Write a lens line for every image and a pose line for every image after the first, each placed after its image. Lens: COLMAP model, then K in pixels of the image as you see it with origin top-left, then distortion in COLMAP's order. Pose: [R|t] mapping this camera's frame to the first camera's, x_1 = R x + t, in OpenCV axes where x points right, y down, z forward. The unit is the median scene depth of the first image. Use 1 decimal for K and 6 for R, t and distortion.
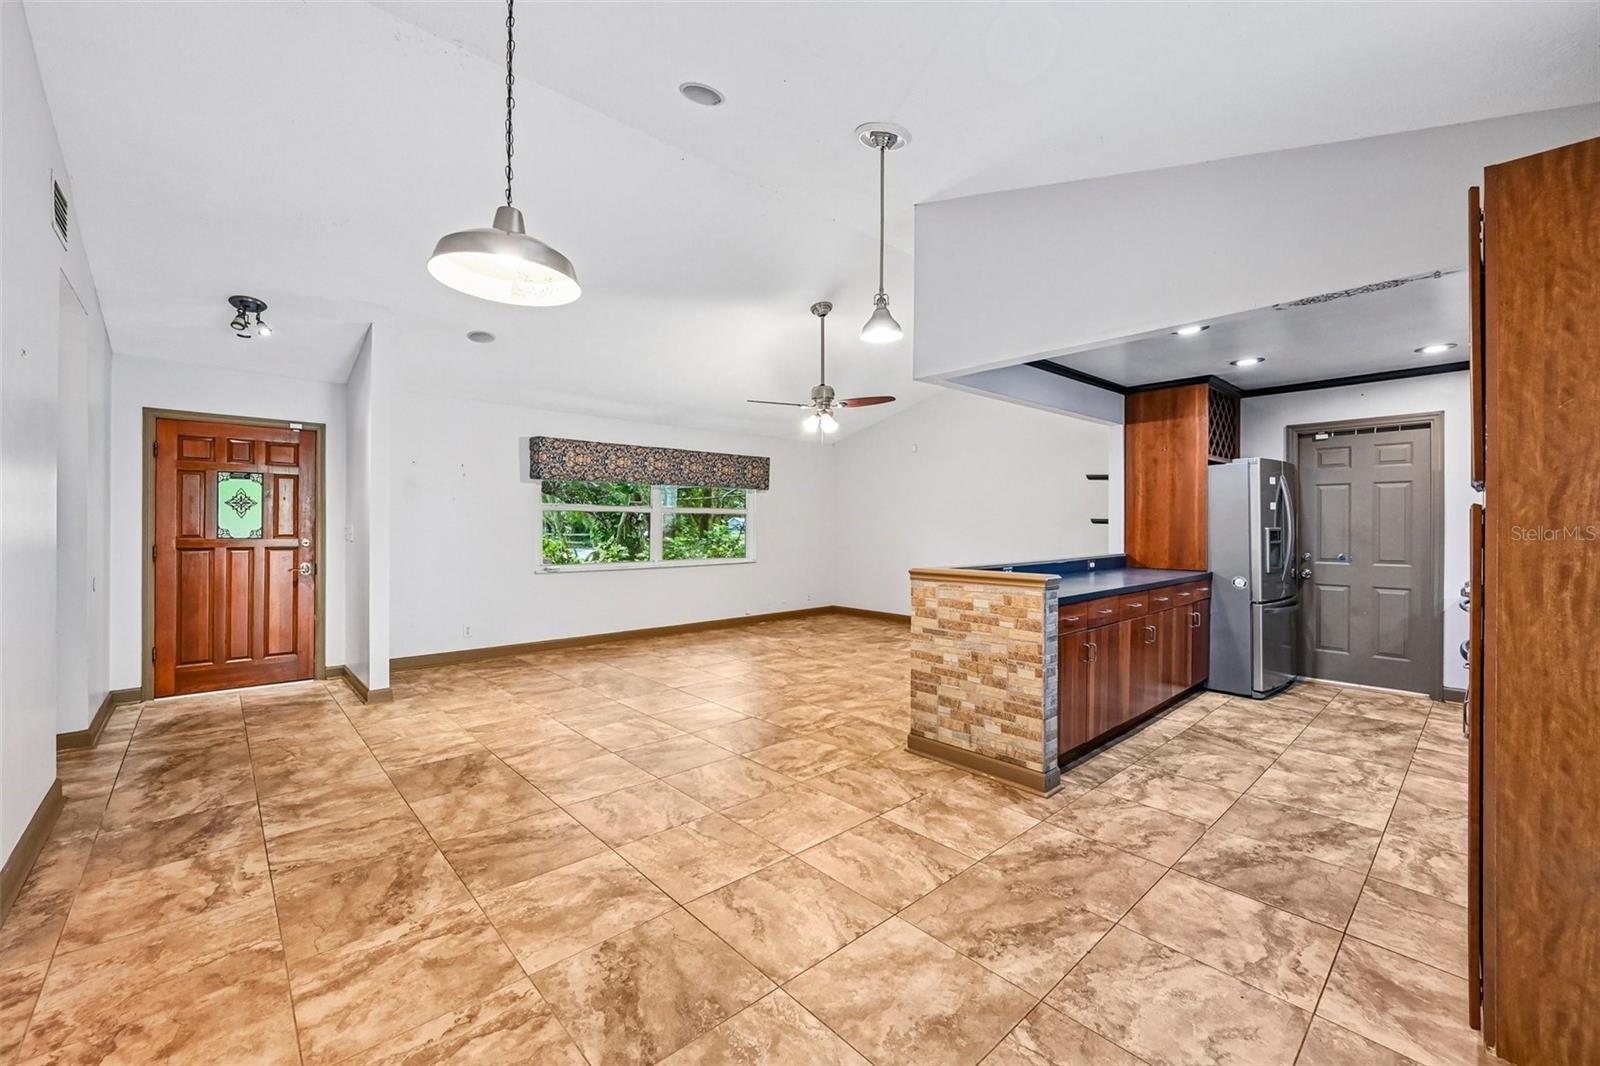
lens RADIAL K [[636.9, 0, 795.6], [0, 636.9, 522.3], [0, 0, 1]] dist [0.000168, -0.000840]
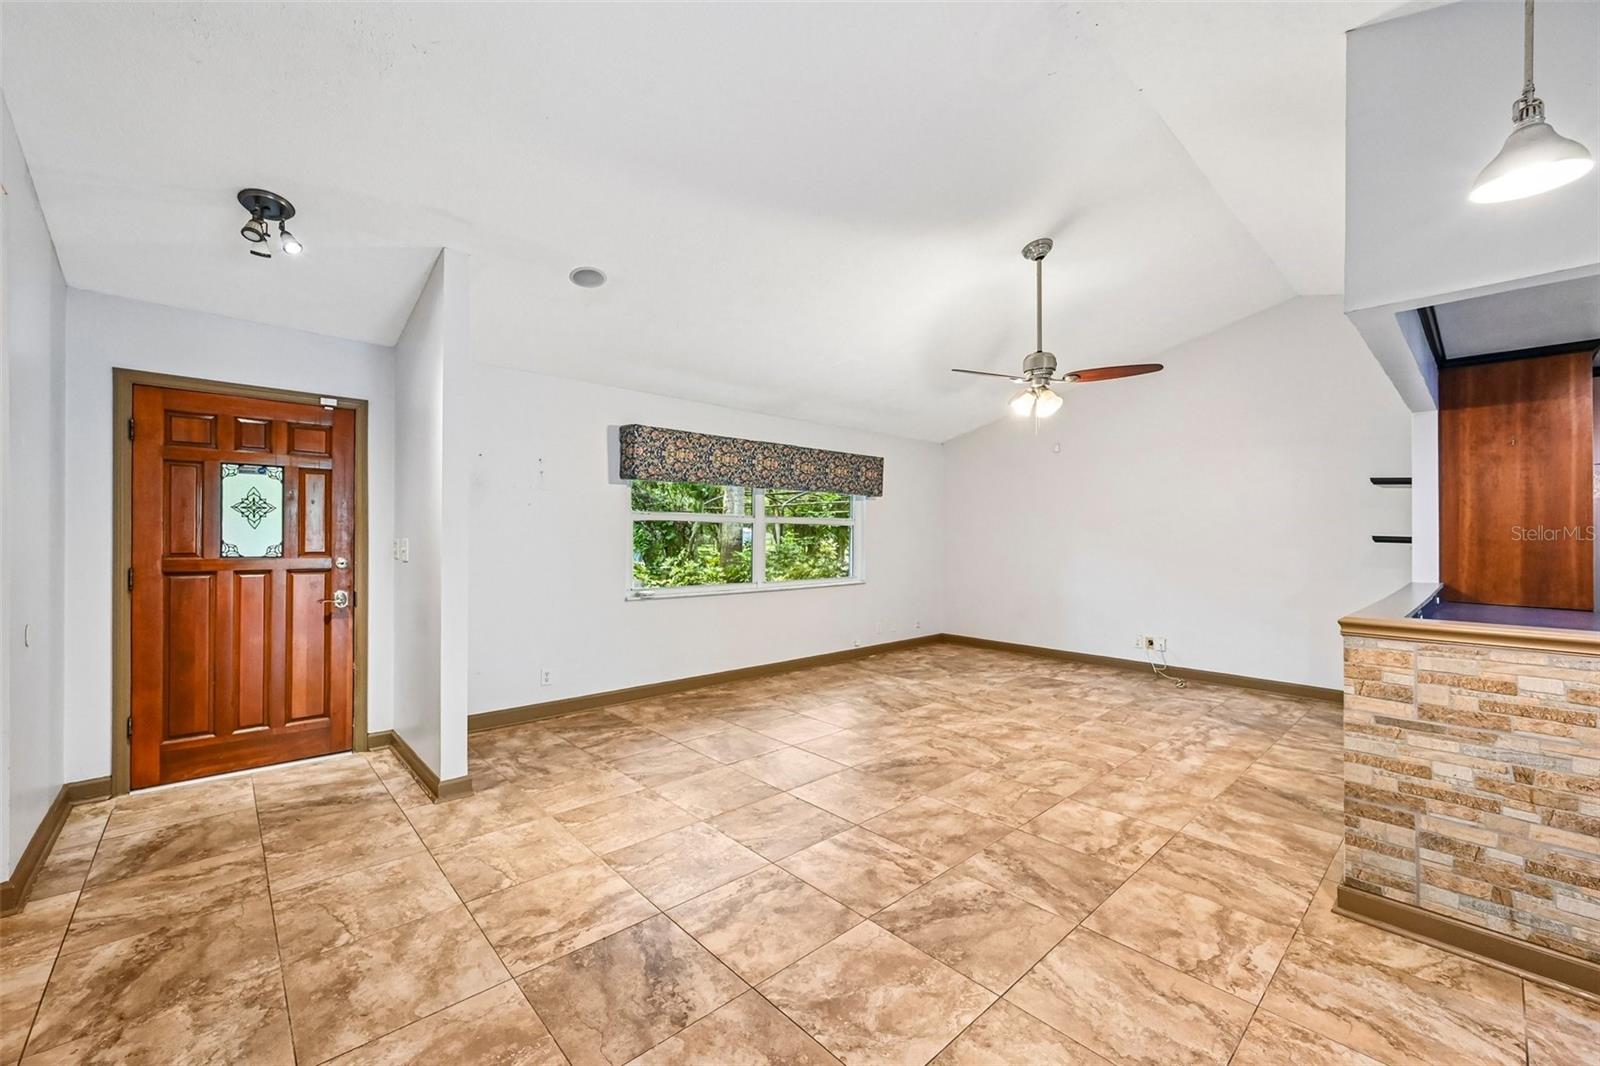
lens RADIAL K [[636.9, 0, 798.4], [0, 636.9, 528.4], [0, 0, 1]] dist [0.000168, -0.000840]
pose [[0.999967, 0.006164, 0.005296, -0.280650], [-0.006131, 0.999961, -0.006327, -0.006316], [-0.005334, 0.006294, 0.999966, 0.301400]]
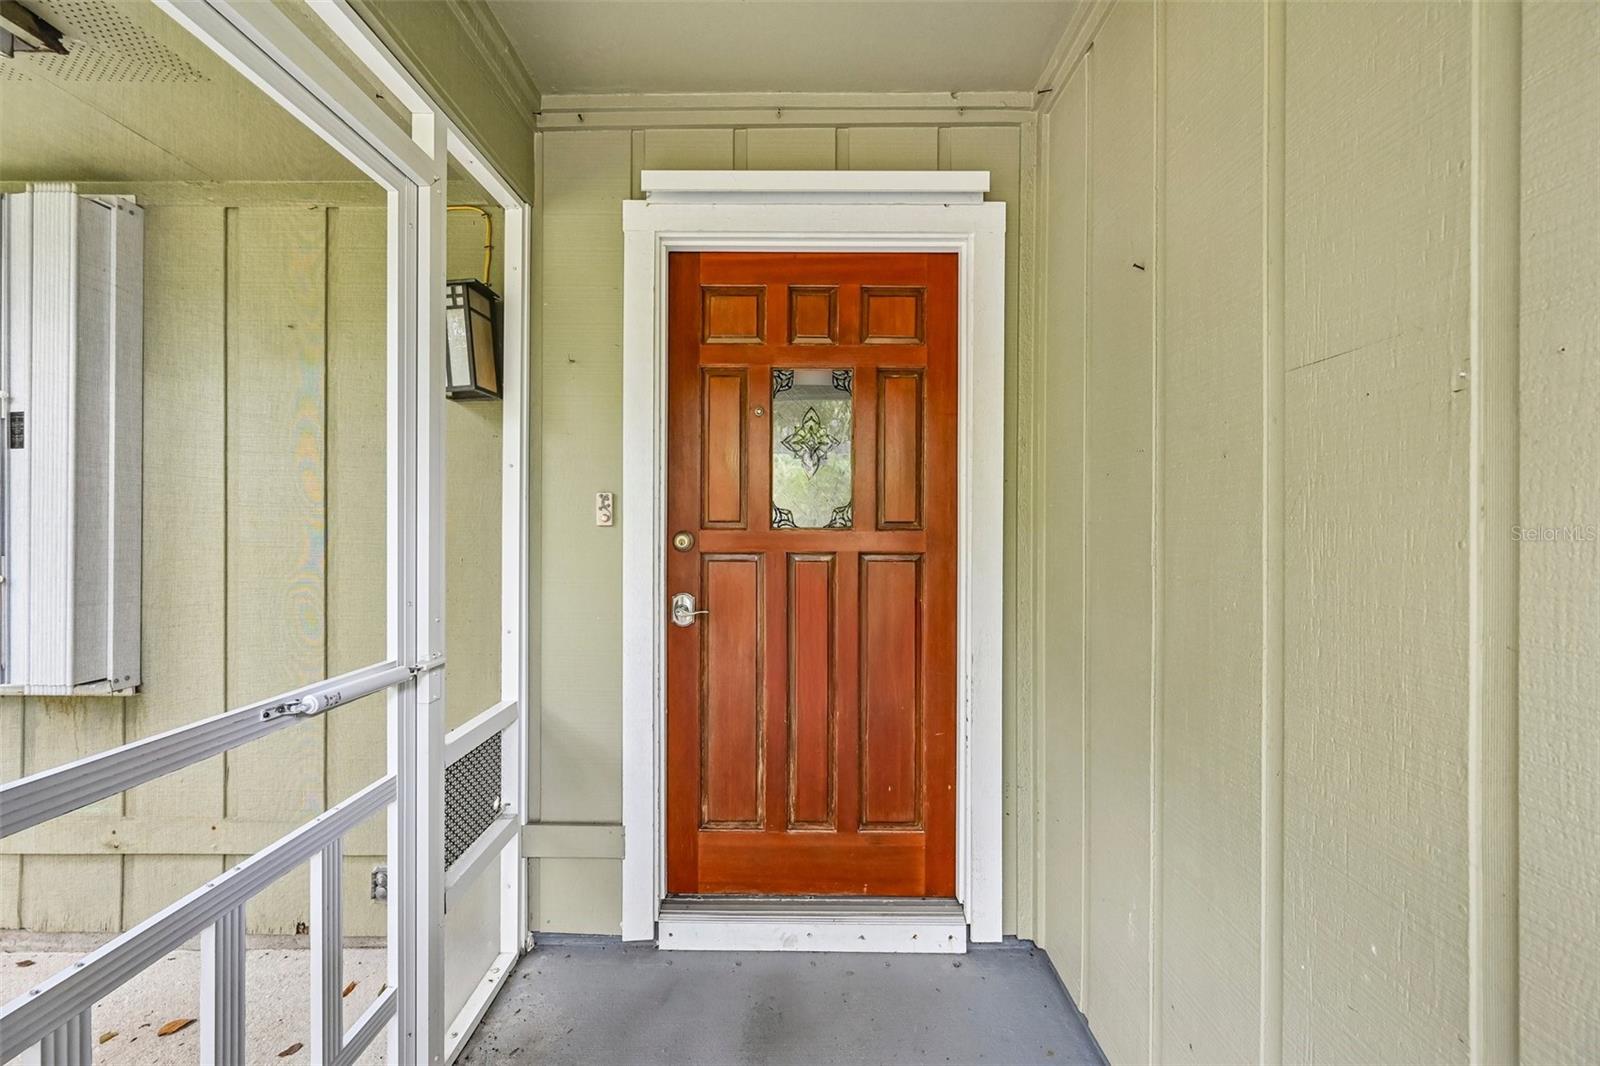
lens RADIAL K [[636.9, 0, 798.1], [0, 636.9, 527.9], [0, 0, 1]] dist [0.000168, -0.000840]
pose [[0.742655, -0.002652, -0.669669, -0.635452], [0.005851, 0.999980, 0.002529, 0.024639], [0.669648, -0.005796, 0.742656, 0.727738]]
